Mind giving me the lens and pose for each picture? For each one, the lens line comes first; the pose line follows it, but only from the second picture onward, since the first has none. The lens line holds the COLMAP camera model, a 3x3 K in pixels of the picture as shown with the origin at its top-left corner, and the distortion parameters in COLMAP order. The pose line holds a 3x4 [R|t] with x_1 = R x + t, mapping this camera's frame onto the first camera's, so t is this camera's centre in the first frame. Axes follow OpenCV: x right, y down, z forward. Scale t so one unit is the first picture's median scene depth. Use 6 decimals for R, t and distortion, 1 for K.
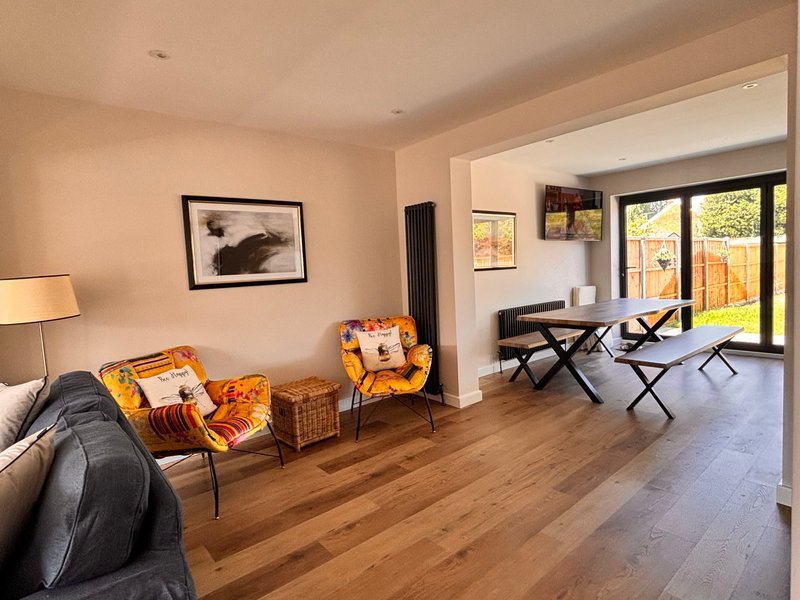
lens RADIAL K [[447.7, 0, 400.0], [0, 447.7, 300.0], [0, 0, 1]] dist [0.003259, 0.001123]
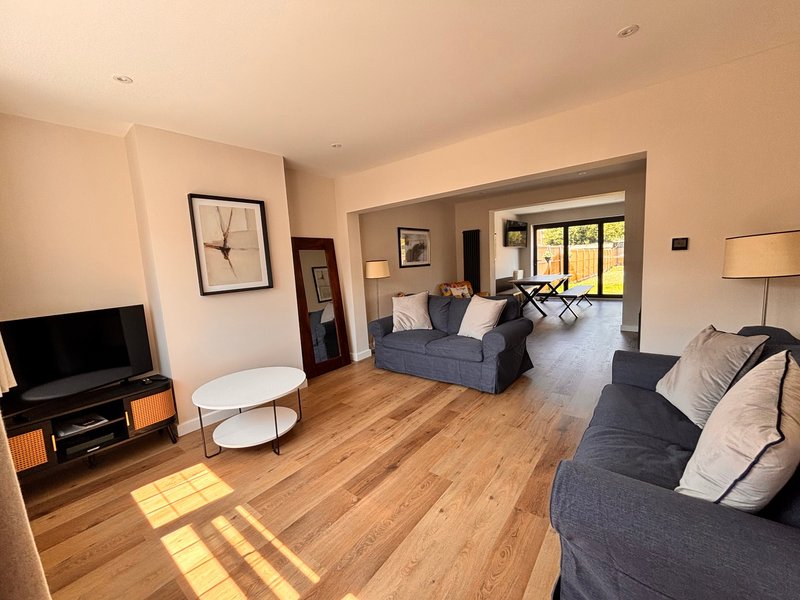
lens RADIAL K [[316.1, 0, 400.0], [0, 316.1, 300.0], [0, 0, 1]] dist [-0.000801, -0.000053]
pose [[0.981990, -0.024797, 0.187298, -0.405475], [0.017561, 0.999037, 0.040197, 0.039880], [-0.188114, -0.036184, 0.981480, -0.318927]]
